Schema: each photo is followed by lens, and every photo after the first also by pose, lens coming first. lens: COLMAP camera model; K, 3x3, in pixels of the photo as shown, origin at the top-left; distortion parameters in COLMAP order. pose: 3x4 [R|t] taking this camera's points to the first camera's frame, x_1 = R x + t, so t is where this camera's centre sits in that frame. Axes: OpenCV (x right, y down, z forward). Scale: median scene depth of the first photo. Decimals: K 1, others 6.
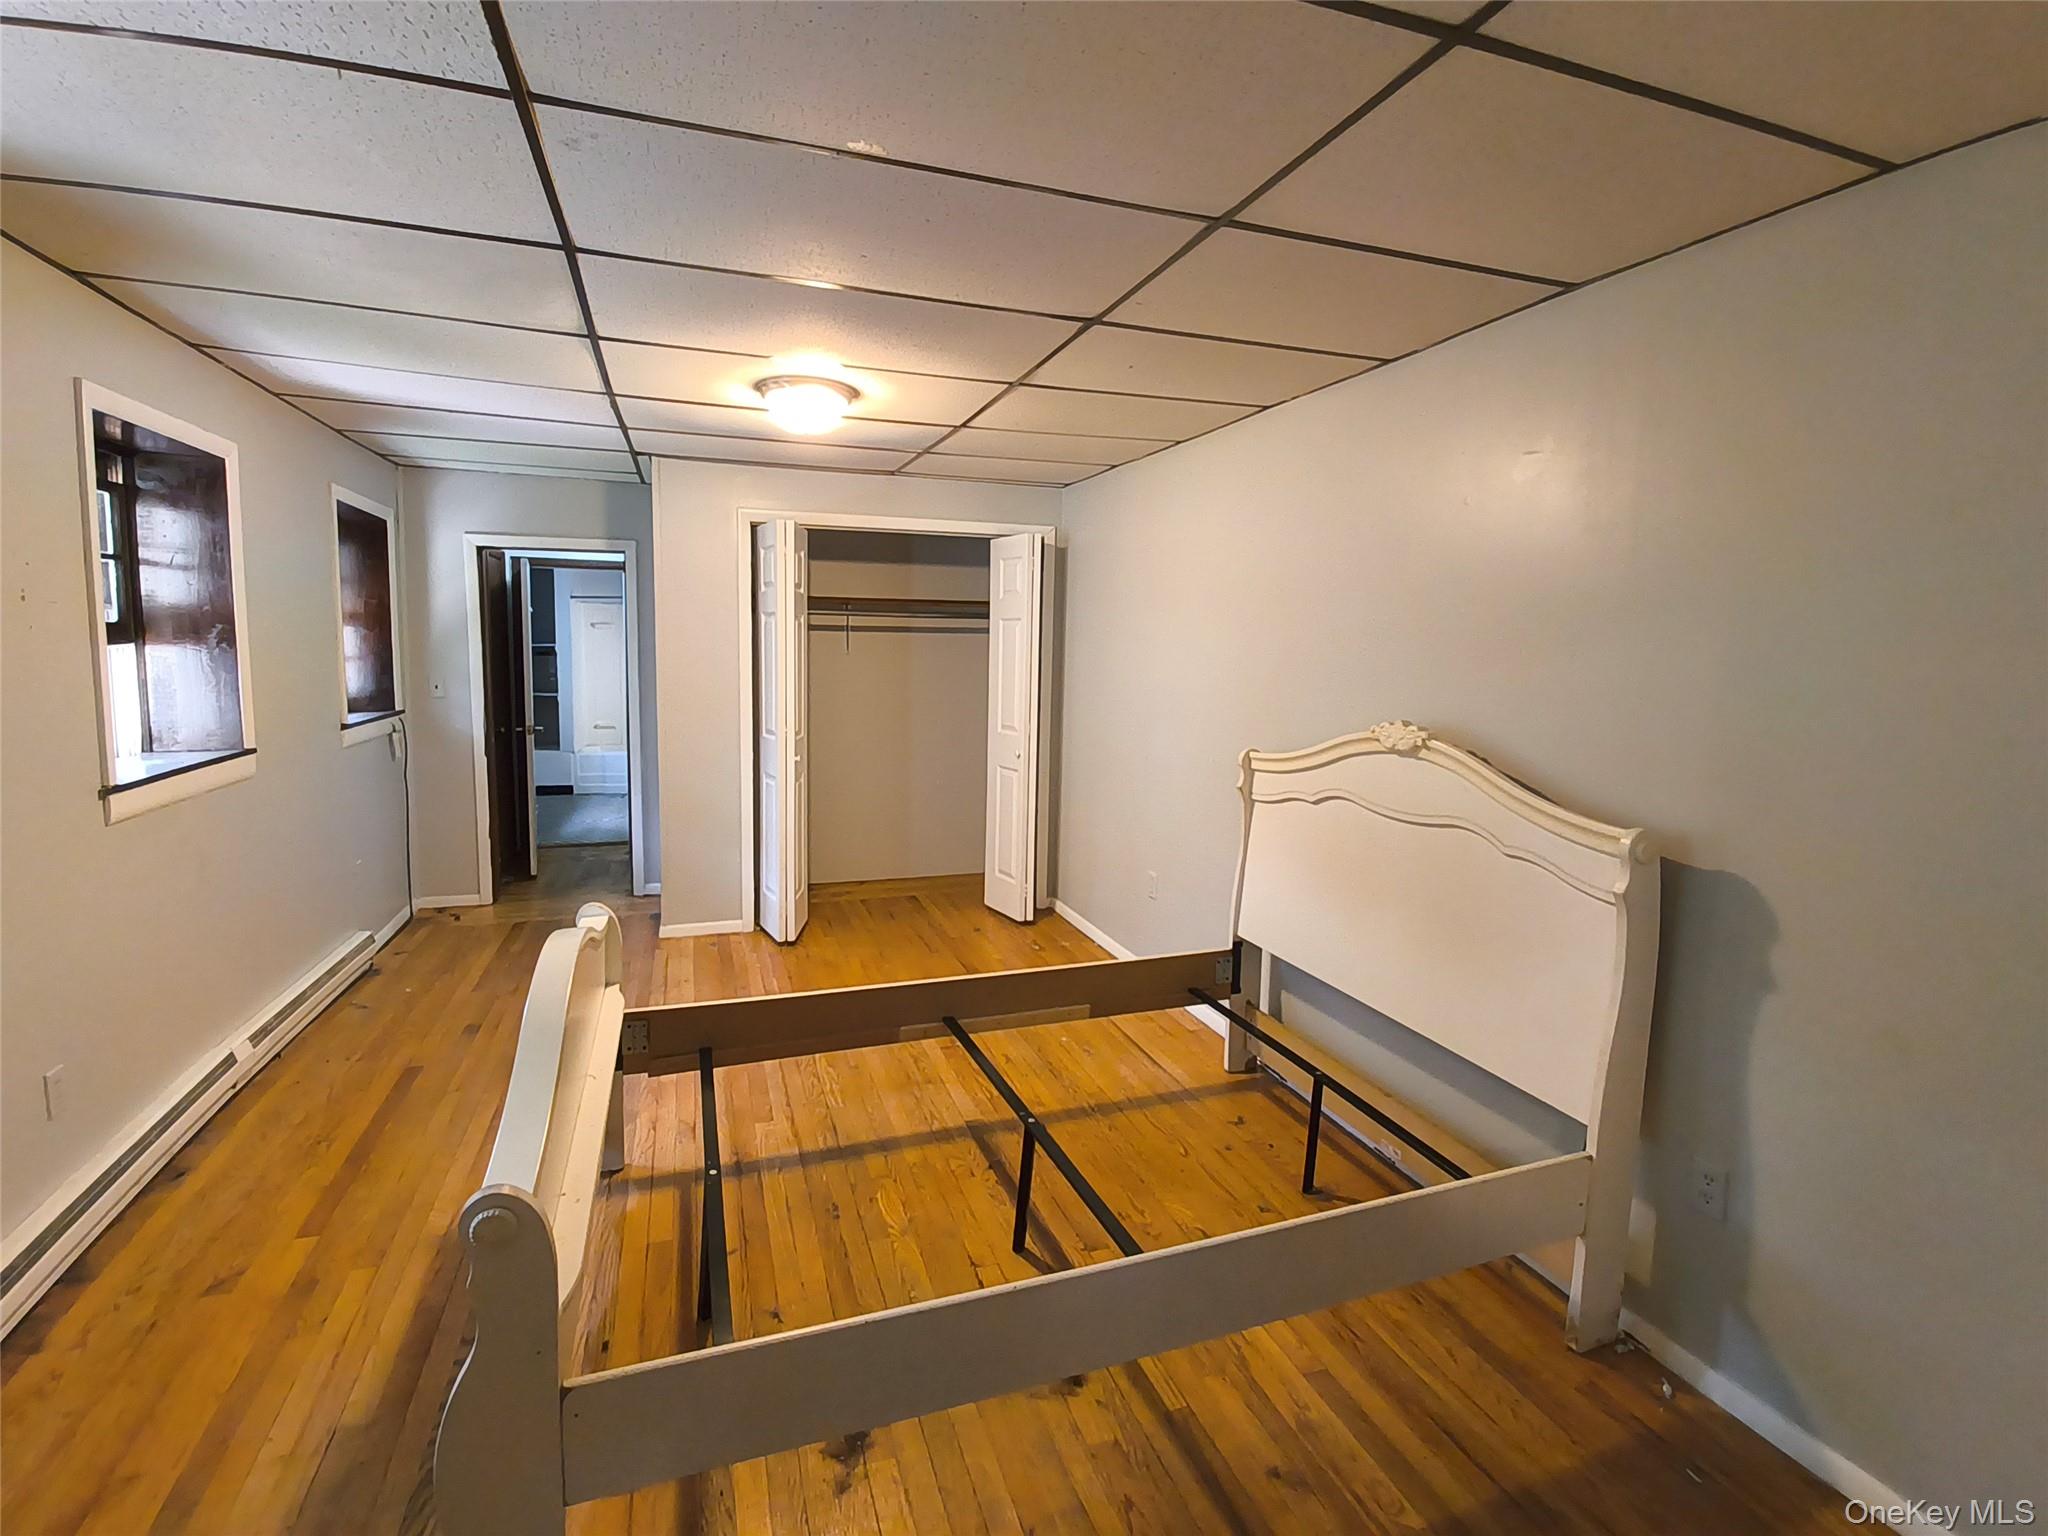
lens RADIAL K [[945.8, 0, 1024.0], [0, 945.8, 768.0], [0, 0, 1]] dist [0.000786, -0.000126]
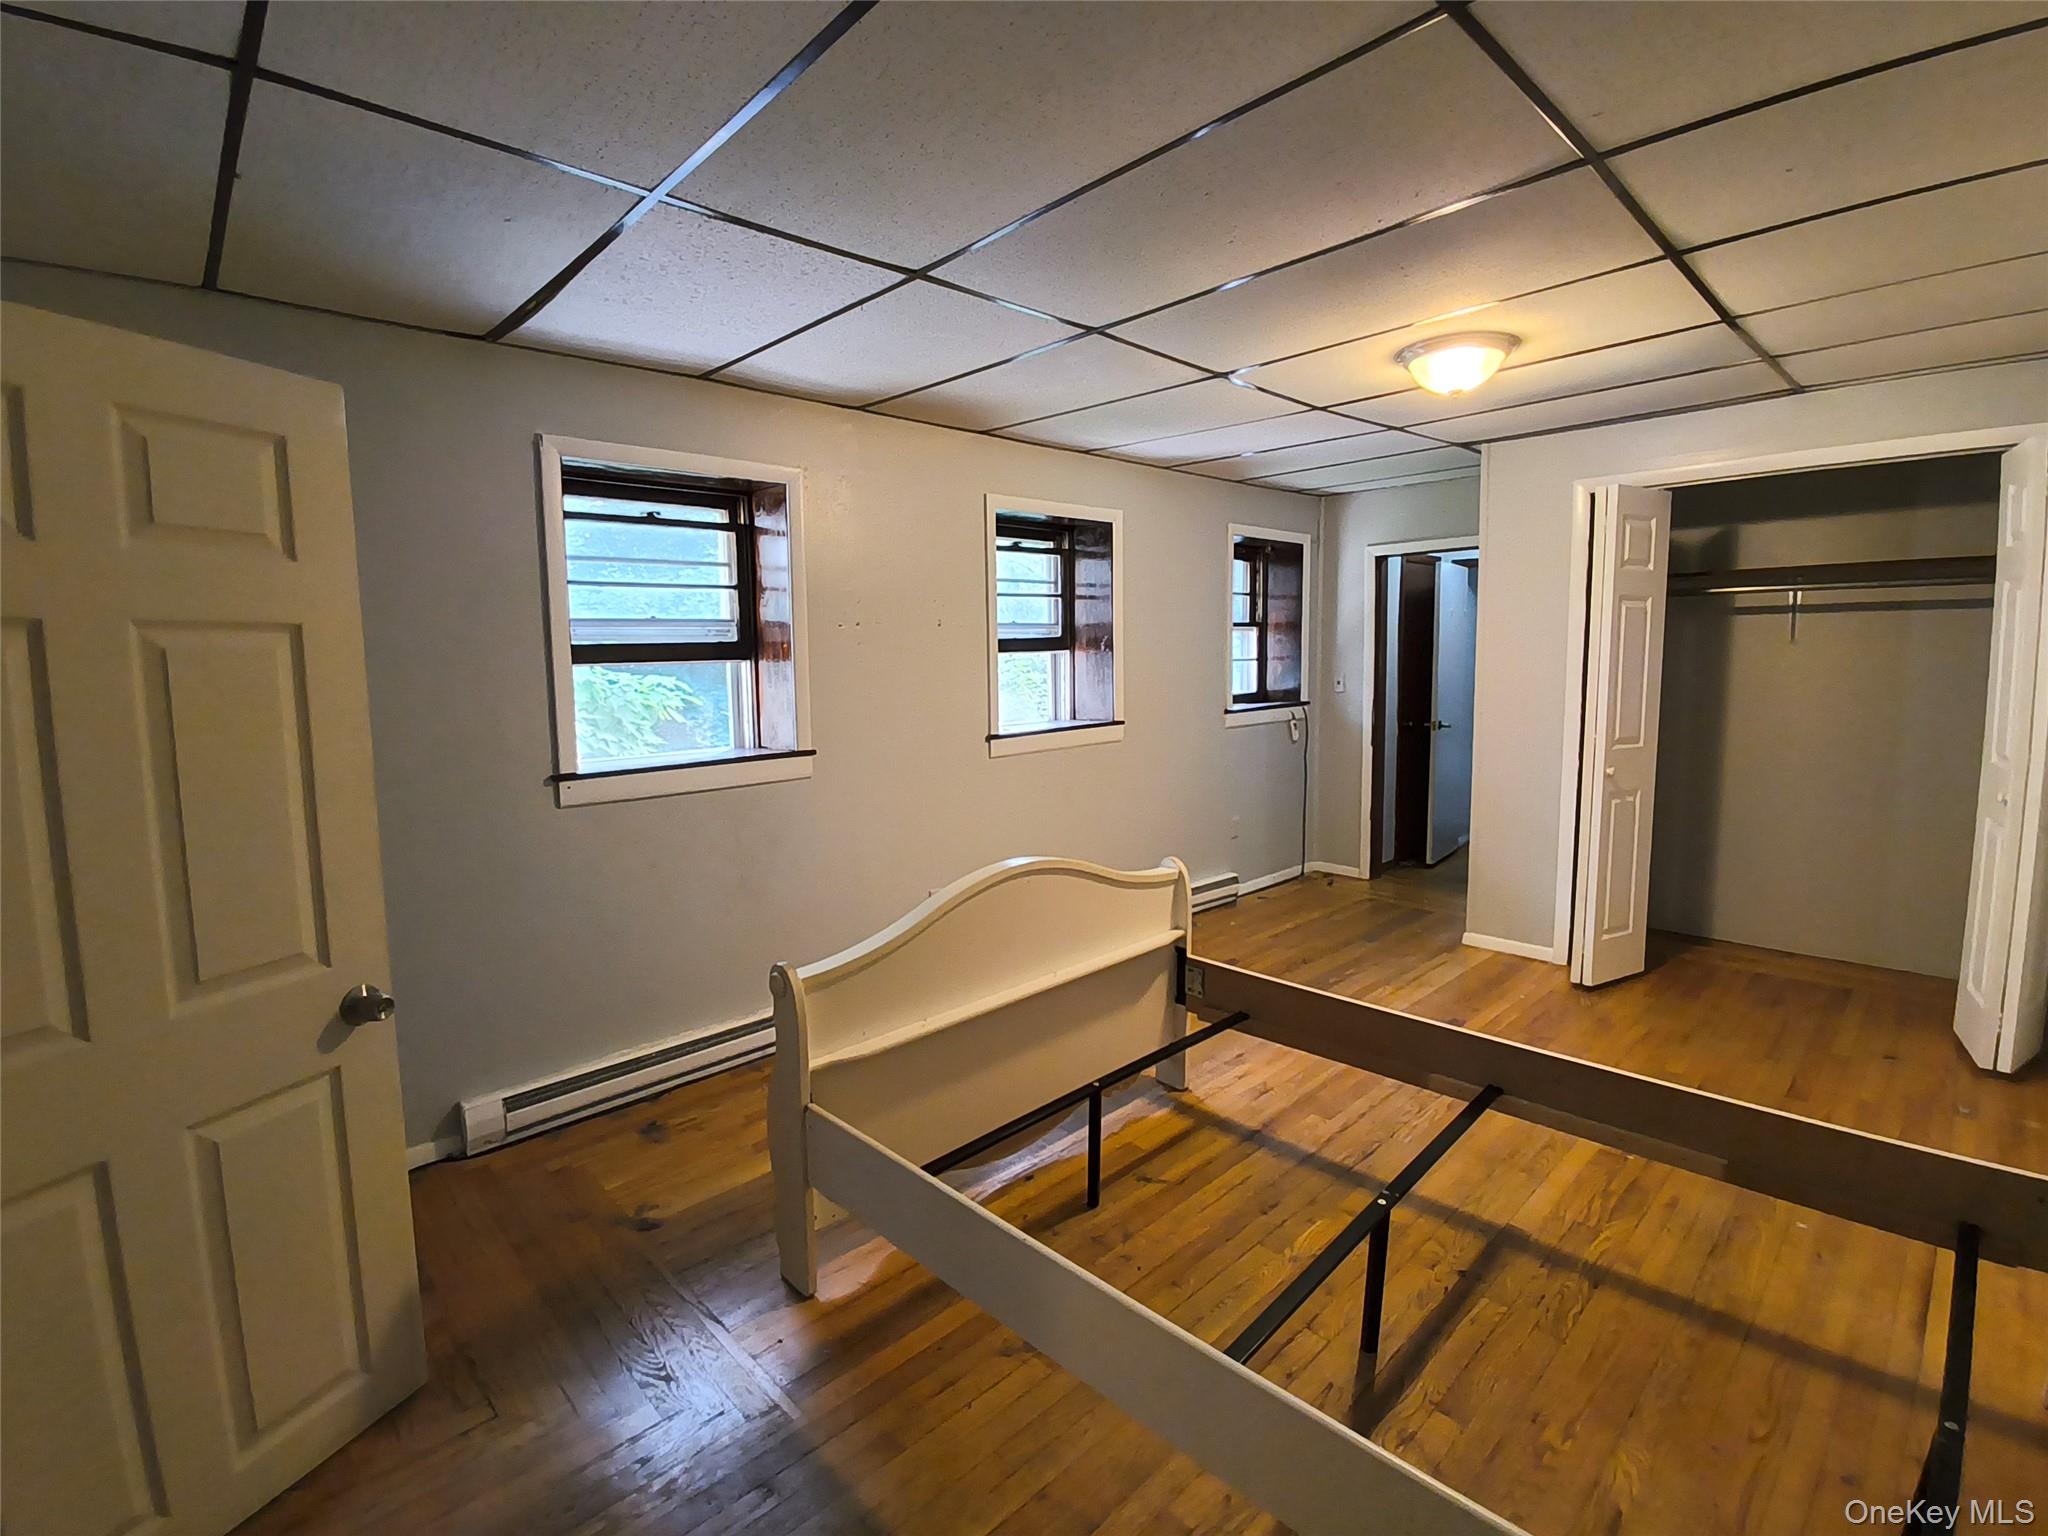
lens RADIAL K [[962.4, 0, 1024.0], [0, 962.4, 768.0], [0, 0, 1]] dist [0.000912, -0.018850]
pose [[0.408069, 0.086700, -0.908825, 0.345958], [-0.093184, 0.994237, 0.053008, -0.010026], [0.908183, 0.063057, 0.413796, 0.196841]]
